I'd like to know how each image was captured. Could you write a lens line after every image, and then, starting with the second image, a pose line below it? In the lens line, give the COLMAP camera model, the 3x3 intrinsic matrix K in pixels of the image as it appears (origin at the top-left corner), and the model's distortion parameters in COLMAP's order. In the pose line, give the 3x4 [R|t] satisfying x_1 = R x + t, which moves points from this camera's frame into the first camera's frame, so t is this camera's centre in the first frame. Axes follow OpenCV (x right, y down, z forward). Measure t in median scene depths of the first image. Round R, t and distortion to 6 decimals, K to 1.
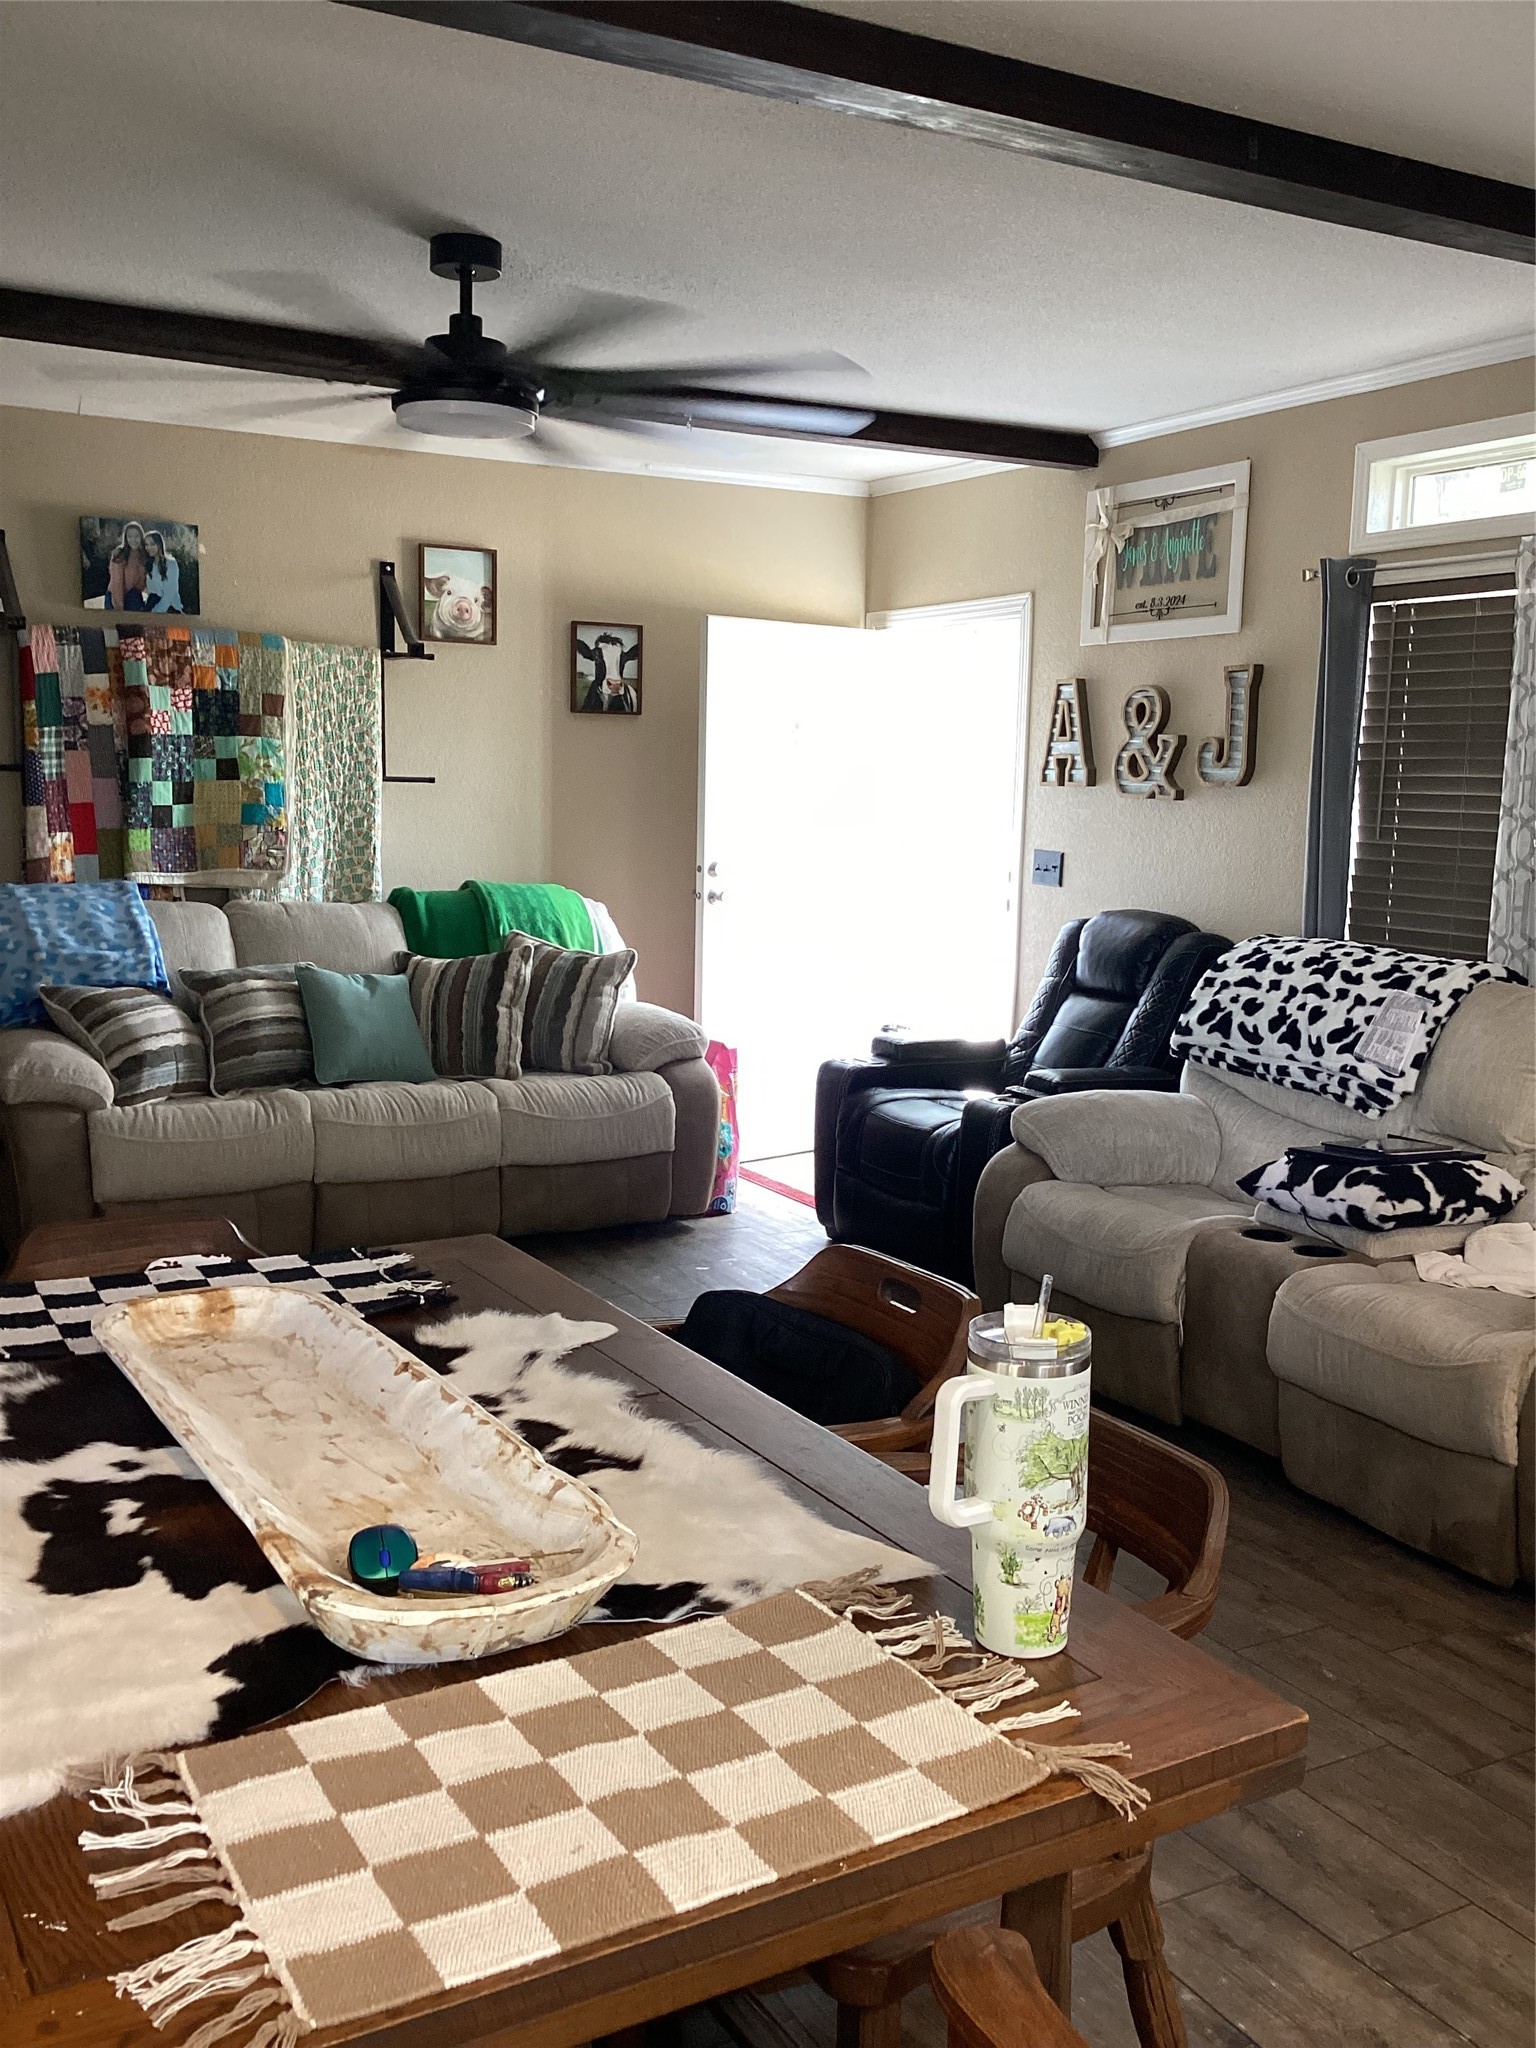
lens RADIAL K [[1857.7, 0, 768.0], [0, 1857.7, 1024.0], [0, 0, 1]] dist [-0.001207, 0.001000]
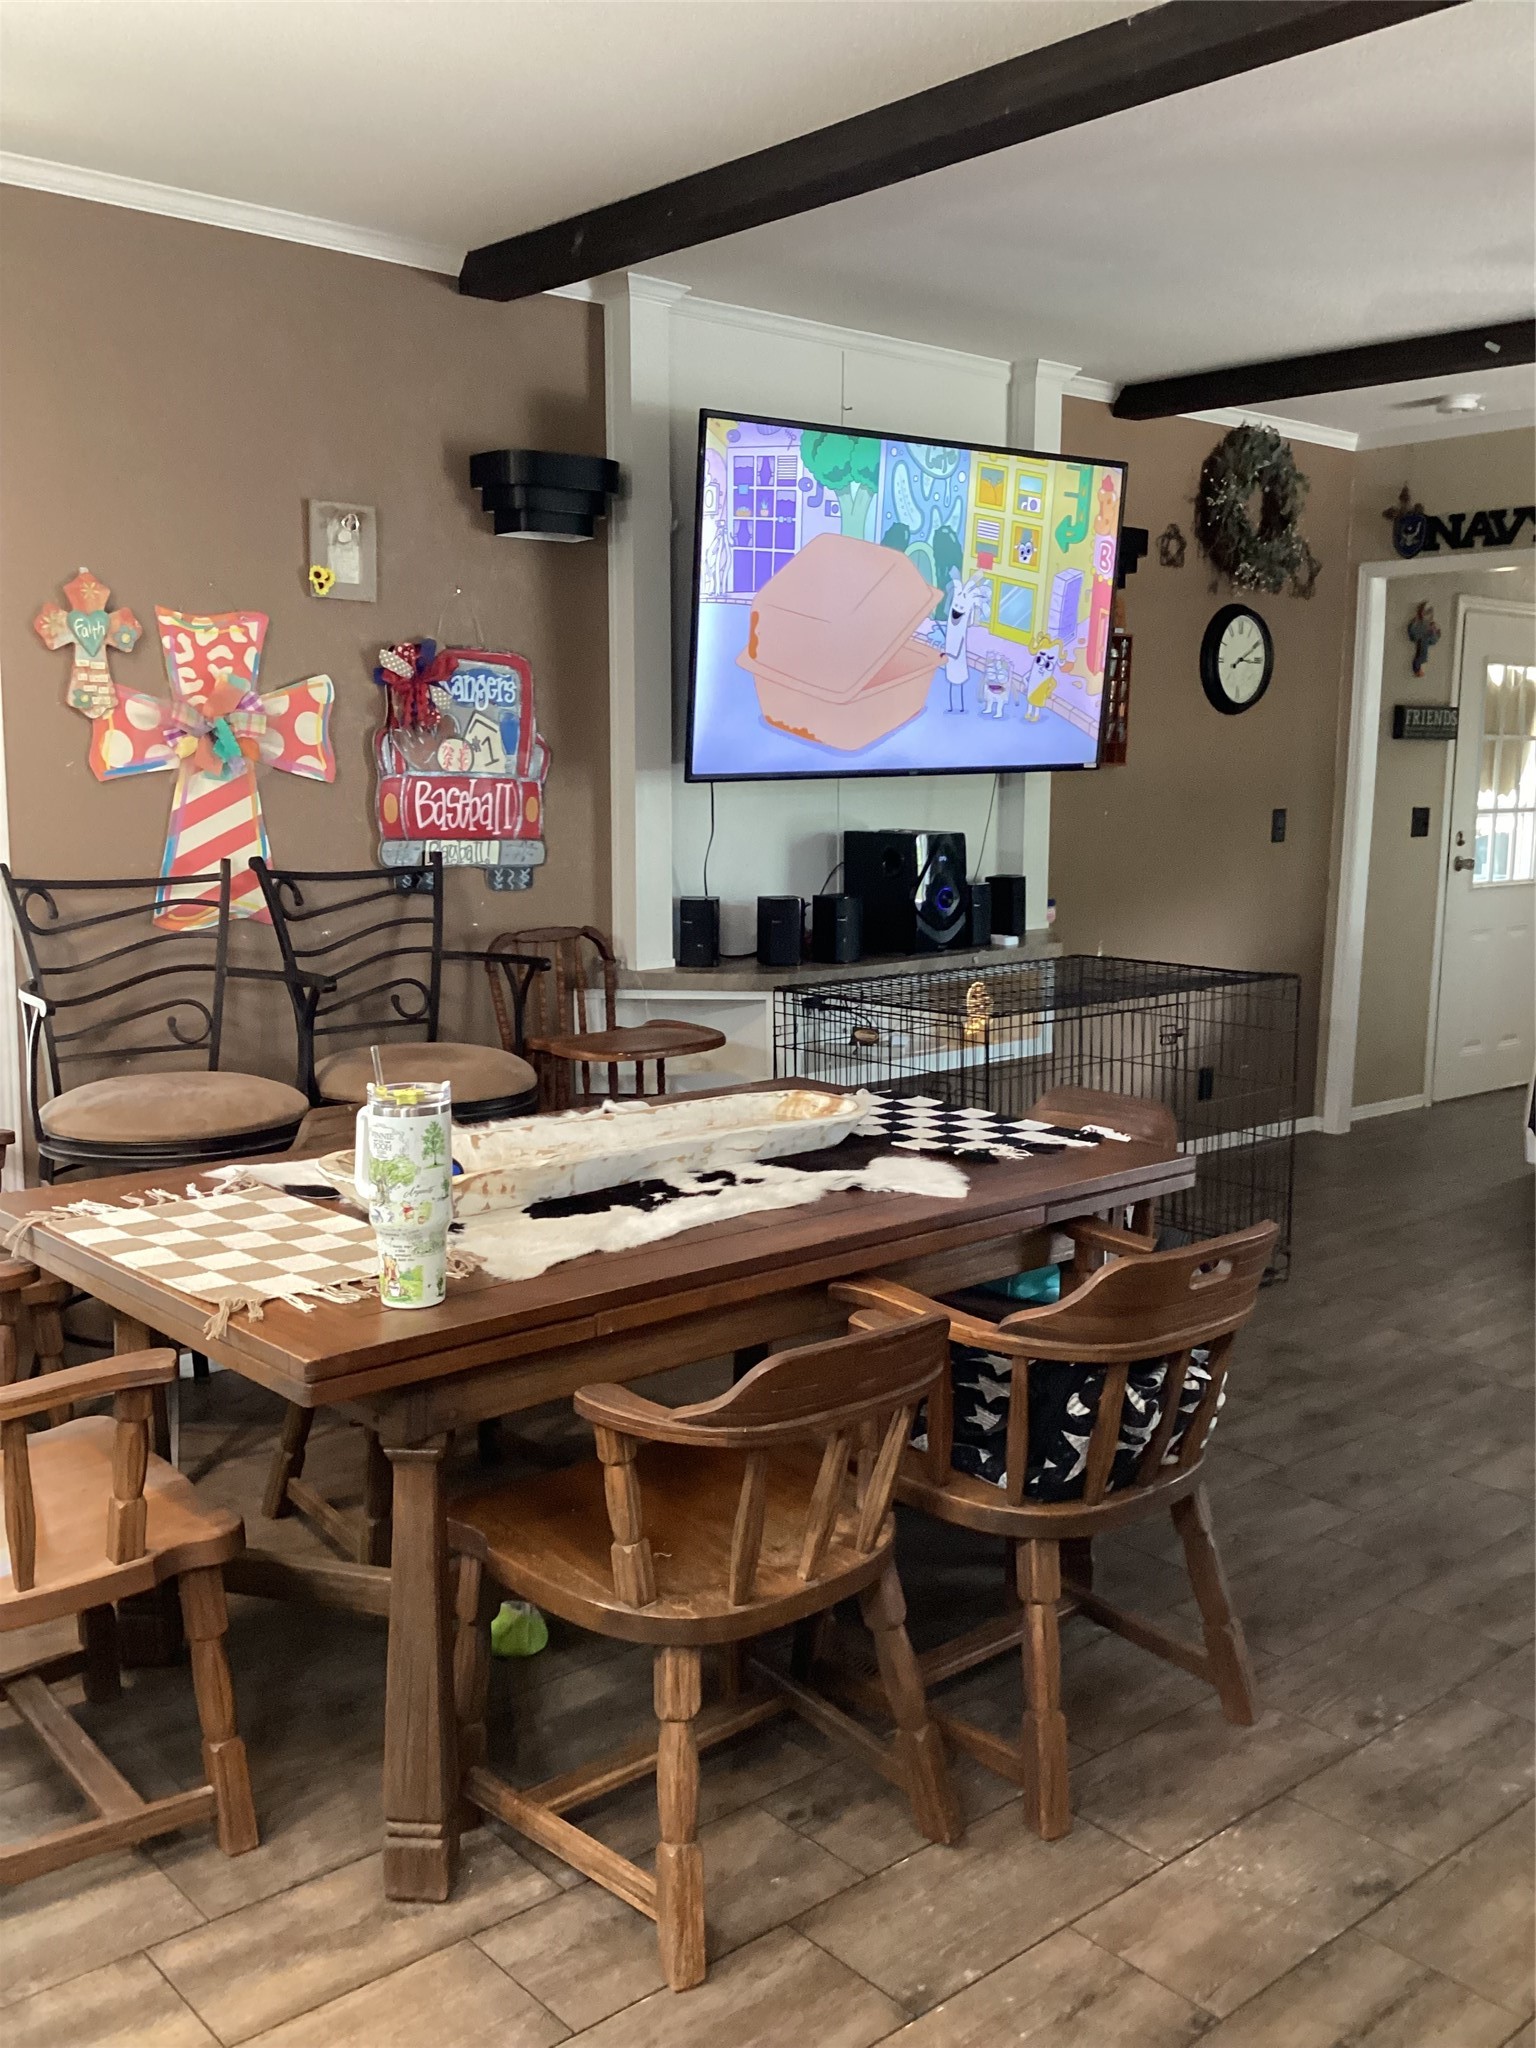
lens RADIAL K [[1840.0, 0, 770.7], [0, 1840.0, 1020.0], [0, 0, 1]] dist [0.117798, -0.226252]
pose [[0.207570, 0.121880, -0.970598, 1.938126], [-0.134202, 0.986374, 0.095161, -0.082332], [0.968971, 0.110504, 0.221098, 1.118292]]
